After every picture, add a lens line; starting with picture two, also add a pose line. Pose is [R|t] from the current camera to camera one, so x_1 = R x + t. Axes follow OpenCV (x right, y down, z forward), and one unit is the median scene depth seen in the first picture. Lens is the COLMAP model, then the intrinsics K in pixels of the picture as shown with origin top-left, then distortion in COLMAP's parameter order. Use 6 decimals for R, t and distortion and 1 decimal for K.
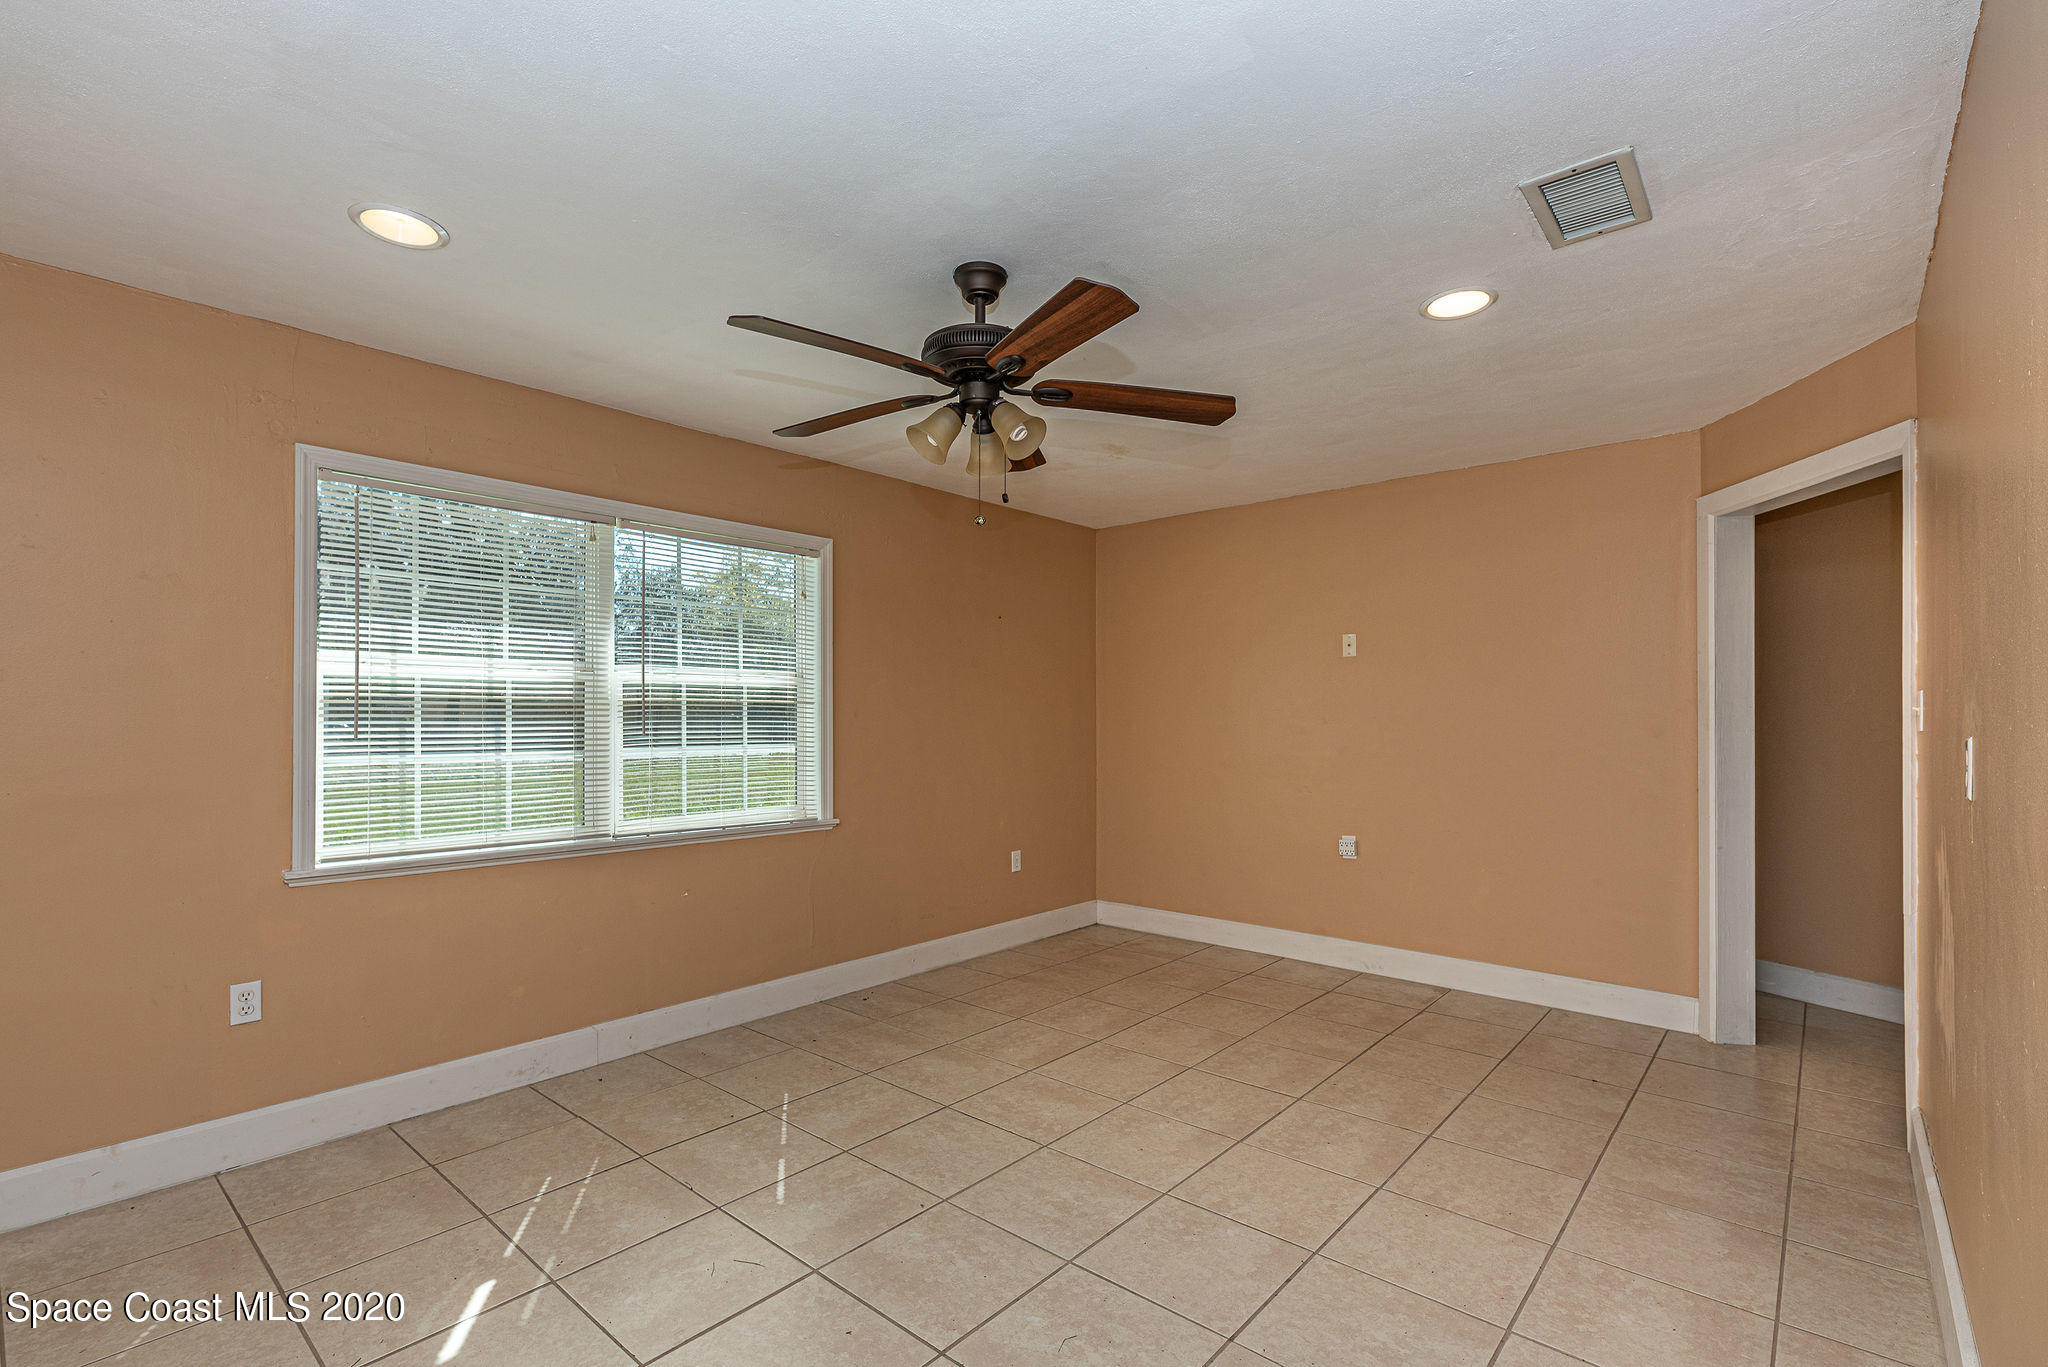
lens RADIAL K [[933.7, 0, 1024.0], [0, 933.7, 683.5], [0, 0, 1]] dist [-0.001074, 0.000081]
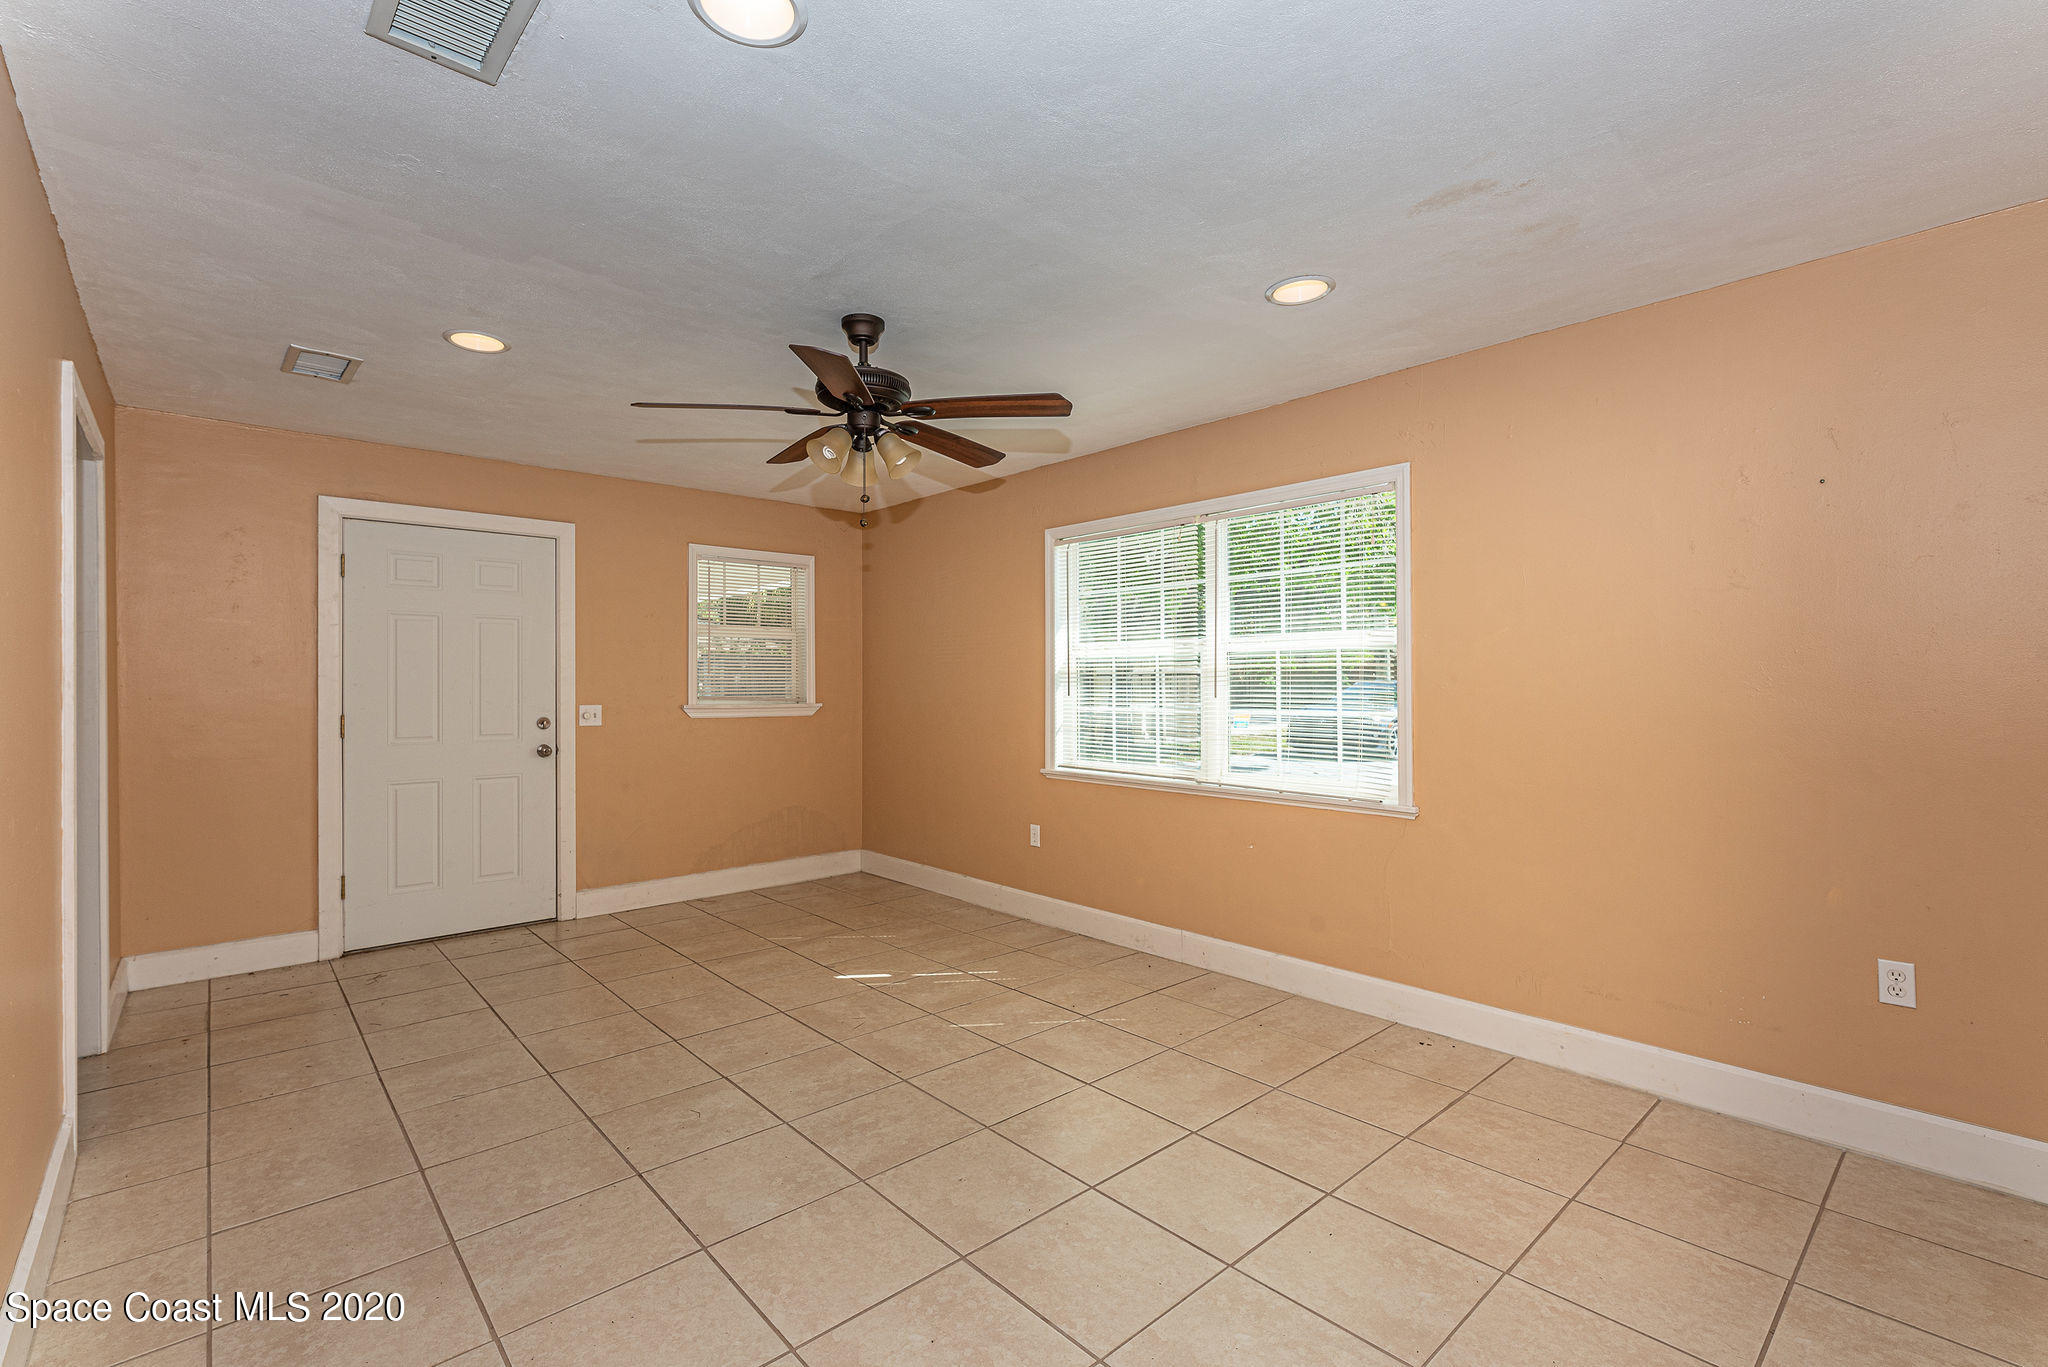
lens RADIAL K [[921.5, 0, 1015.4], [0, 921.5, 651.4], [0, 0, 1]] dist [0.000958, -0.000445]
pose [[-0.135287, -0.032504, -0.990273, 0.781665], [0.040029, 0.998466, -0.038242, 0.032627], [0.989998, -0.044813, -0.133779, 0.940050]]
